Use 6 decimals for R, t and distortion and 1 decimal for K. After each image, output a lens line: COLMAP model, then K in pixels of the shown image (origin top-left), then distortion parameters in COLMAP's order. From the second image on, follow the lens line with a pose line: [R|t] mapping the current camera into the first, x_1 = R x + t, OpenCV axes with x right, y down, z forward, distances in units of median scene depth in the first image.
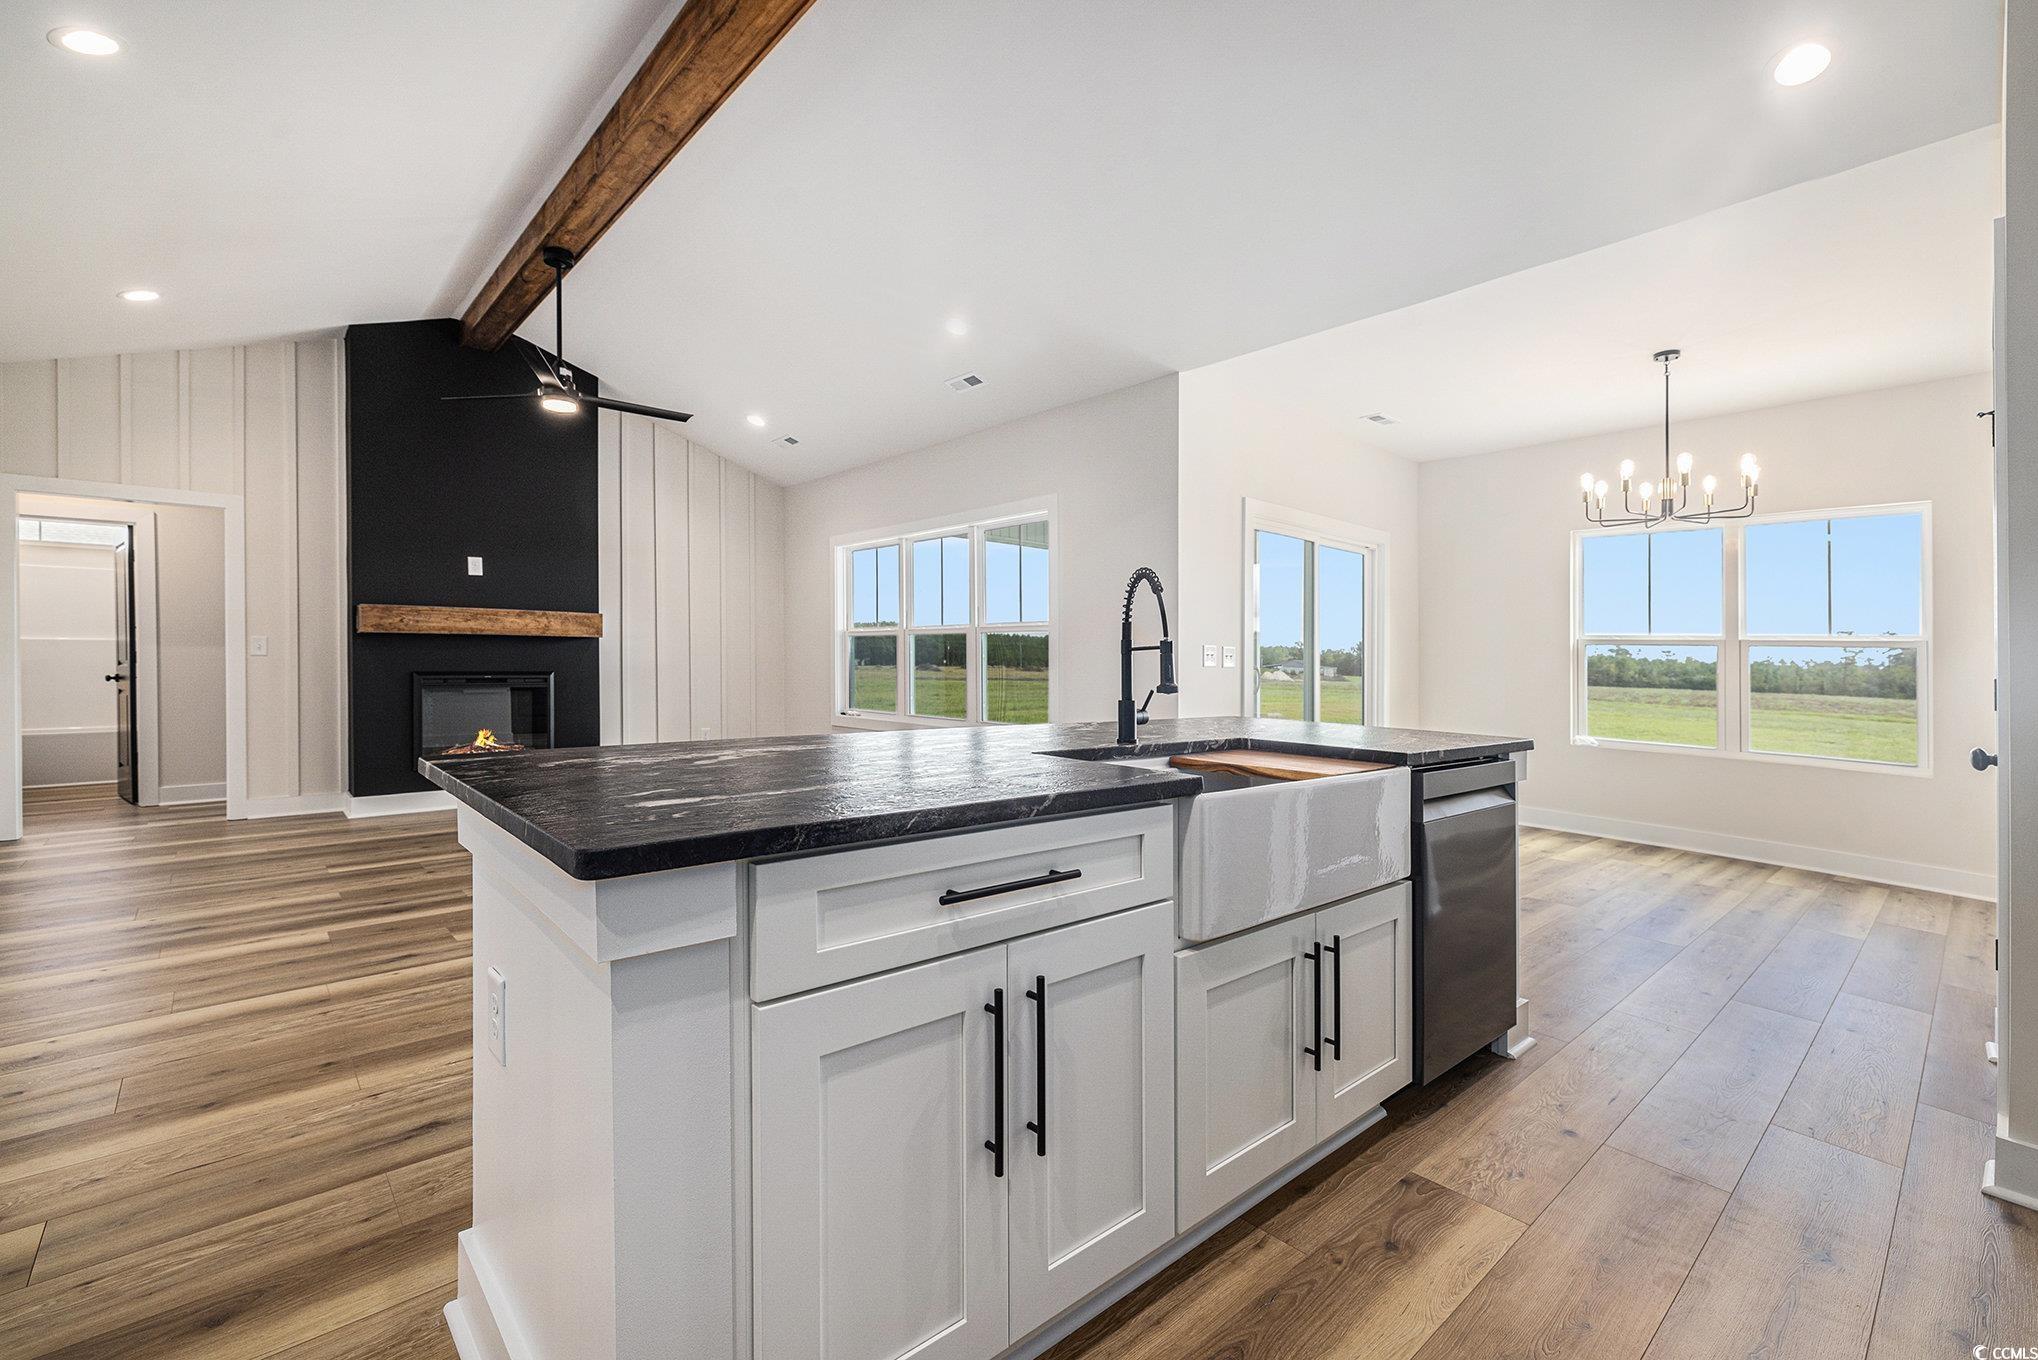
lens RADIAL K [[901.7, 0, 1024.2], [0, 901.7, 664.8], [0, 0, 1]] dist [0.021507, 0.000024]
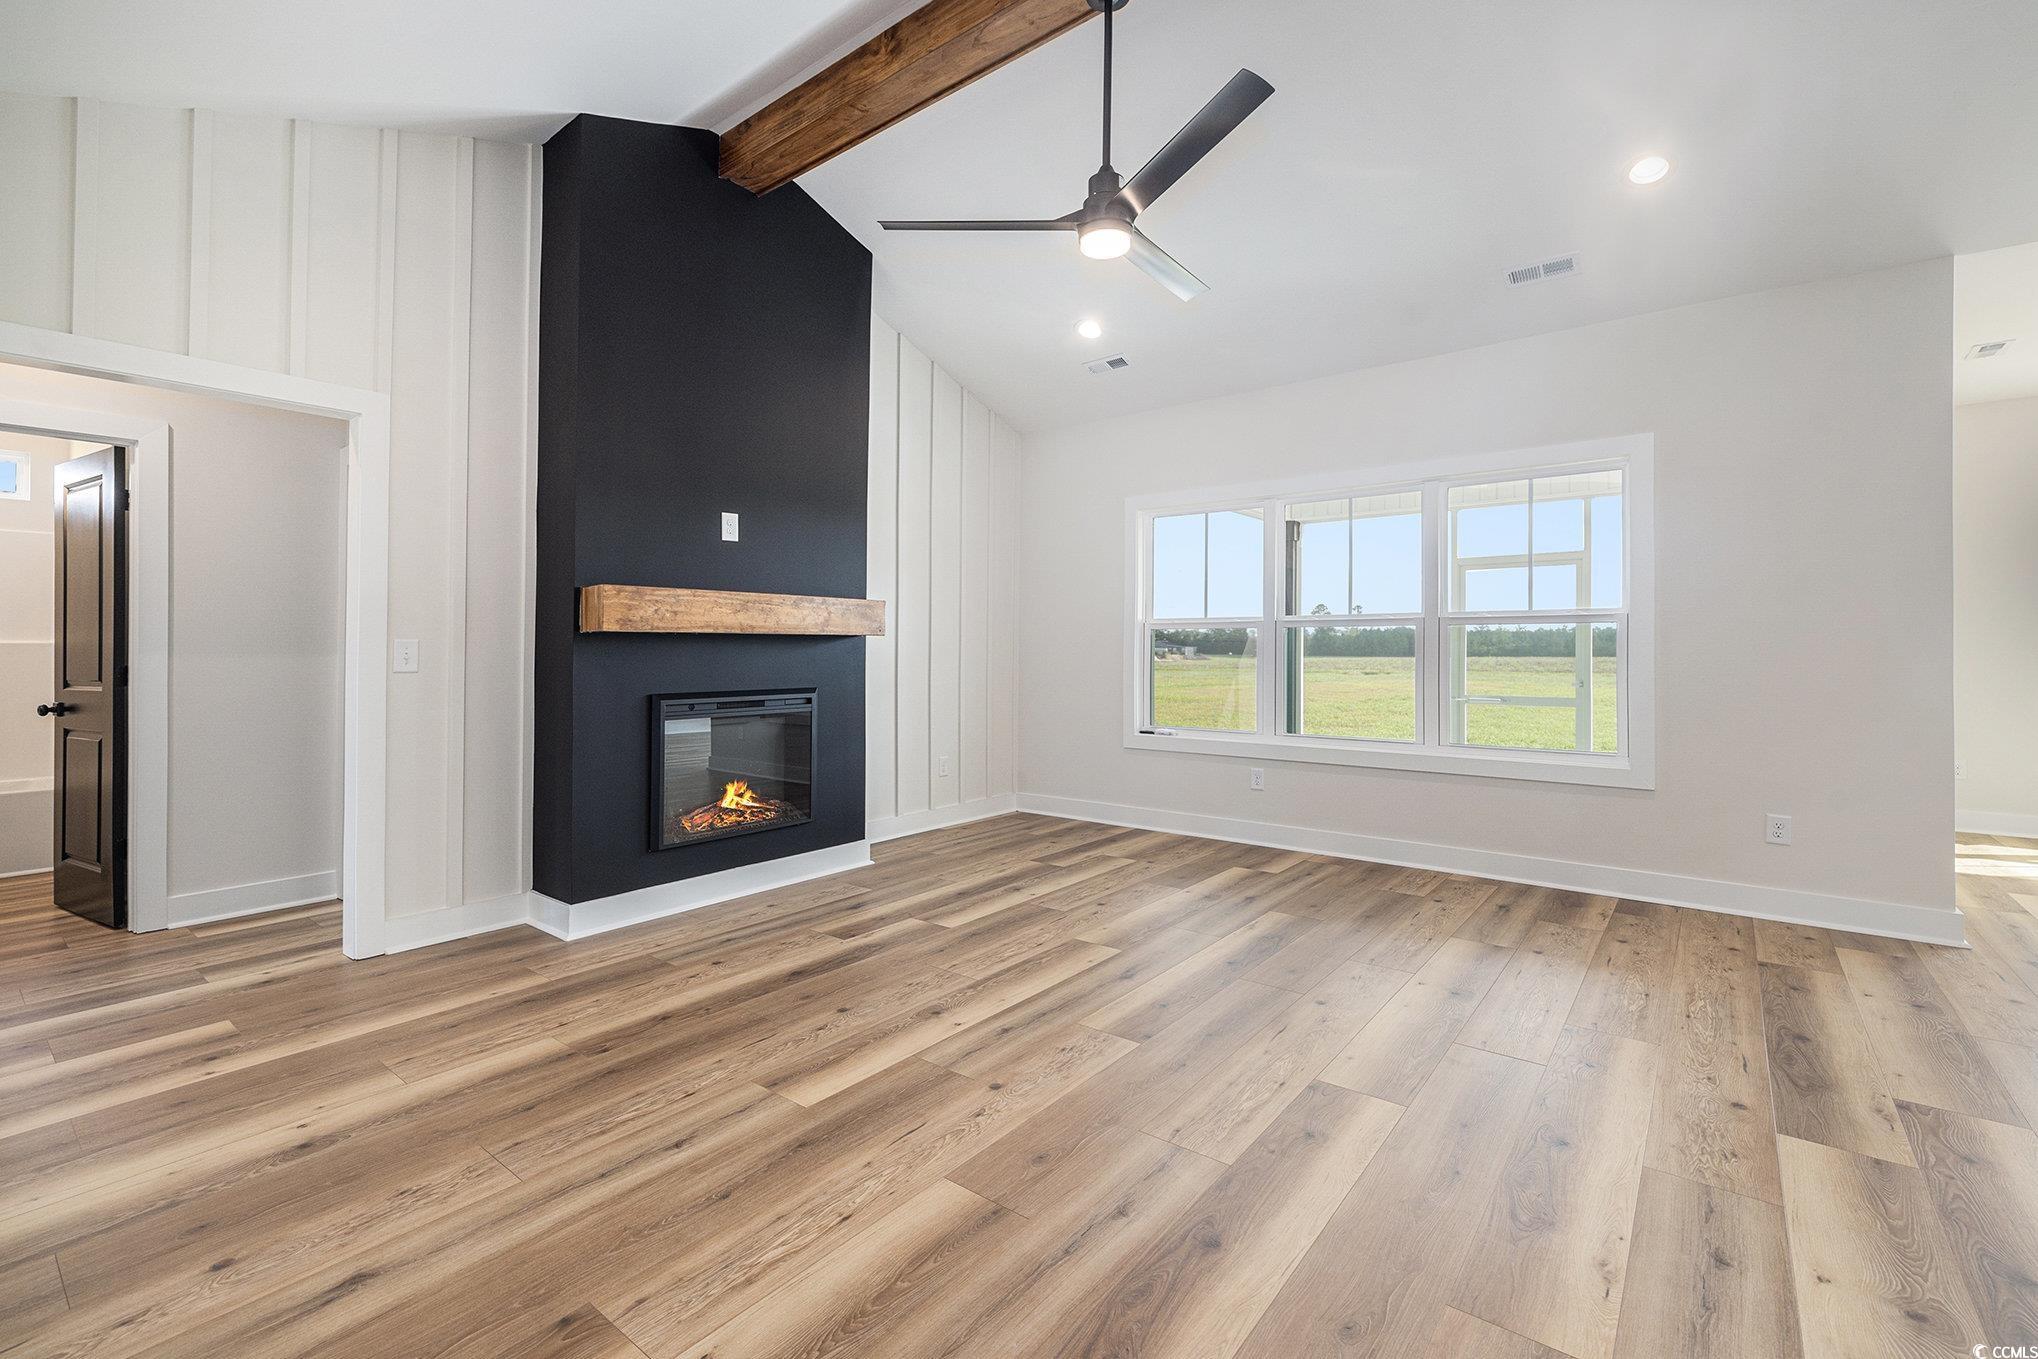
lens RADIAL K [[890.9, 0, 1030.6], [0, 890.9, 662.3], [0, 0, 1]] dist [0.014996, 0.000263]
pose [[0.984604, -0.011028, 0.174453, -0.504102], [0.009286, 0.999899, 0.010802, -0.017908], [-0.174554, -0.009015, 0.984606, 0.338748]]
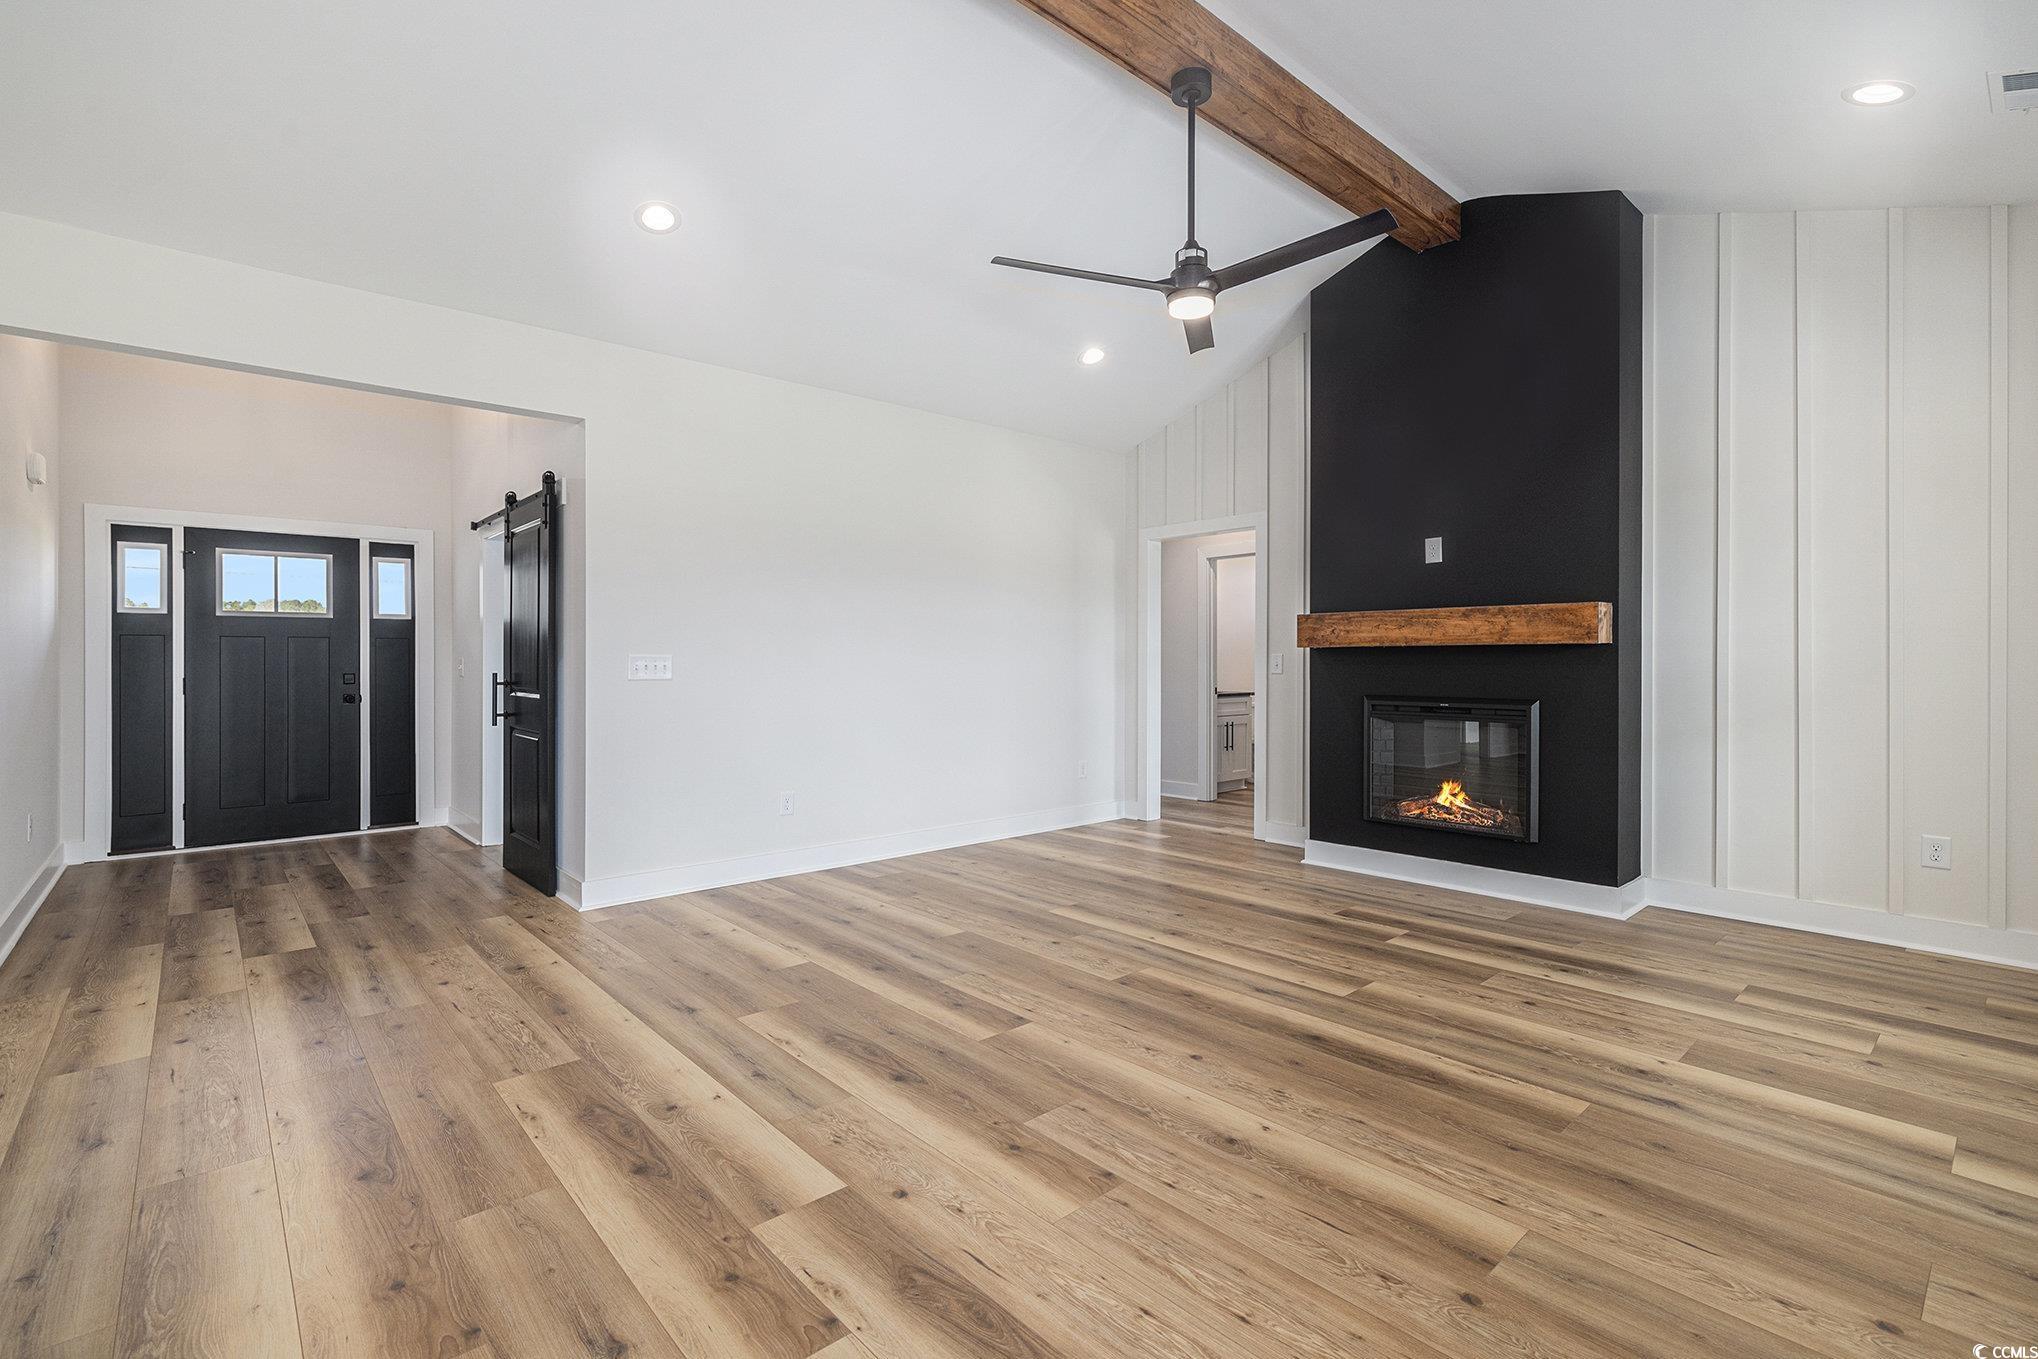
lens RADIAL K [[929.1, 0, 993.0], [0, 929.1, 676.0], [0, 0, 1]] dist [-0.000615, 0.000372]
pose [[-0.027405, 0.010314, -0.999571, 0.136374], [0.002881, 0.999943, 0.010239, -0.017956], [0.999620, -0.002600, -0.027433, 0.674242]]
